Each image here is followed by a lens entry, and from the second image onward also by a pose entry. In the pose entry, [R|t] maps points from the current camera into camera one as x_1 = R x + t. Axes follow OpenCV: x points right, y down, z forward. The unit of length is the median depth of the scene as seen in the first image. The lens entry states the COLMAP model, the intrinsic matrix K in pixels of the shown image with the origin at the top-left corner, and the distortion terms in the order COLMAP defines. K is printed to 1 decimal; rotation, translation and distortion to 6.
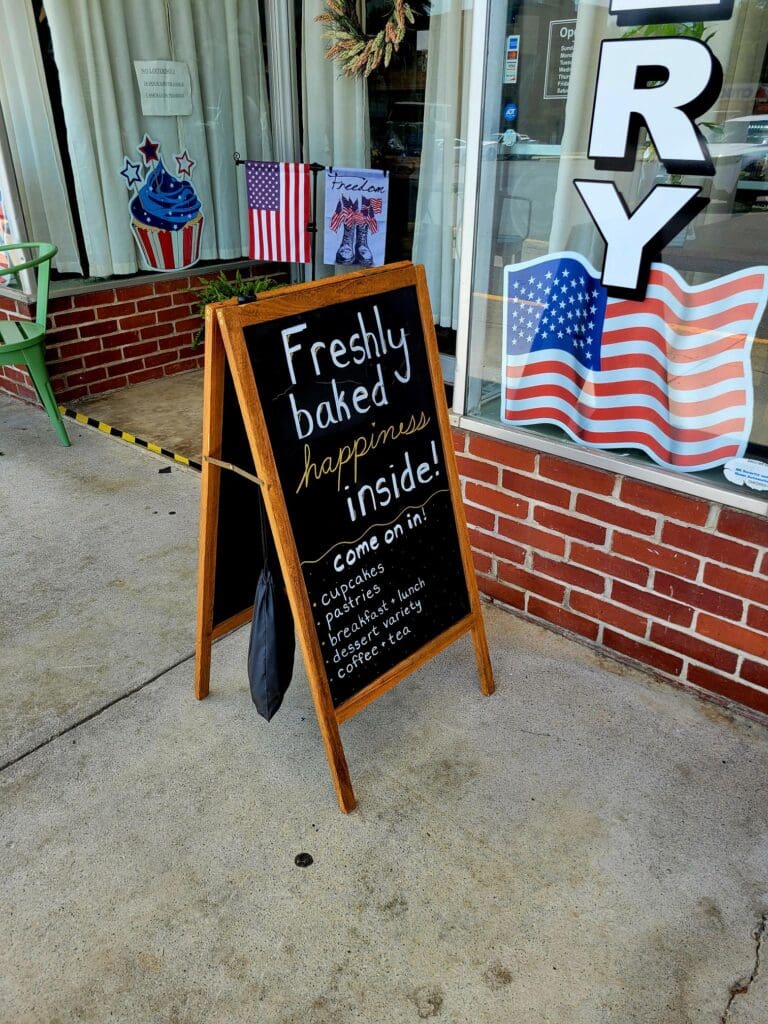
lens RADIAL K [[747.0, 0, 378.1], [0, 747.0, 512.6], [0, 0, 1]] dist [0.040997, -0.005209]
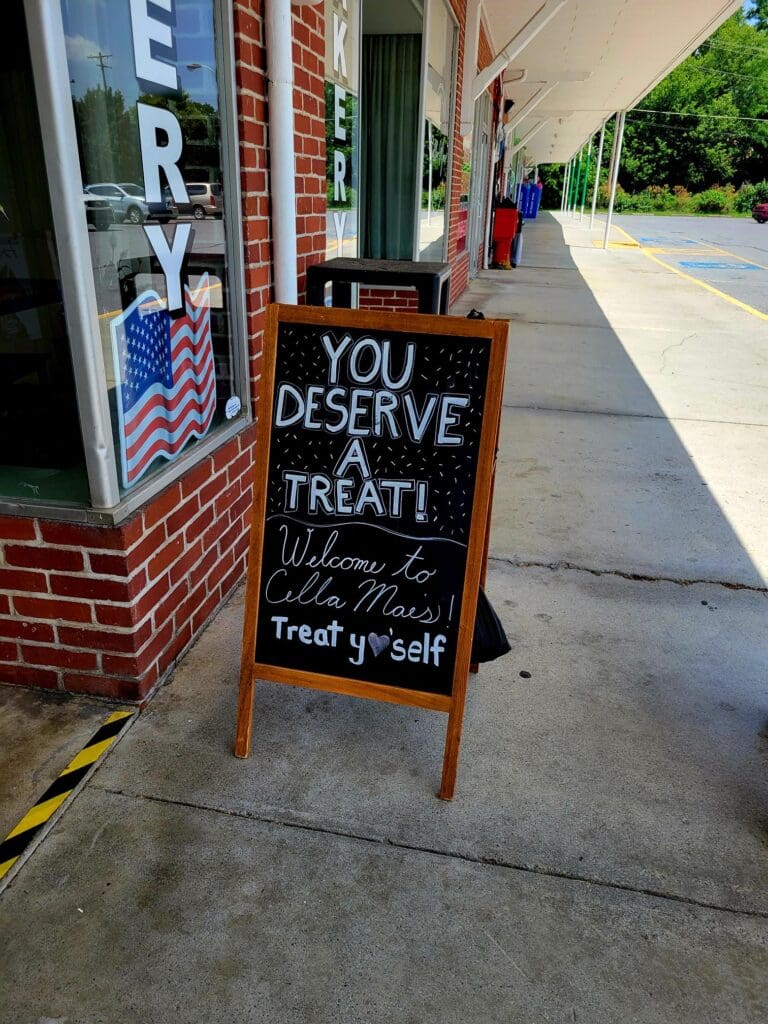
lens RADIAL K [[747.0, 0, 384.8], [0, 747.0, 512.3], [0, 0, 1]] dist [0.040997, -0.005209]
pose [[-0.485947, -0.355270, 0.798523, -0.853117], [0.383520, 0.734308, 0.560094, -0.576998], [-0.785346, 0.578425, -0.220581, 1.141826]]
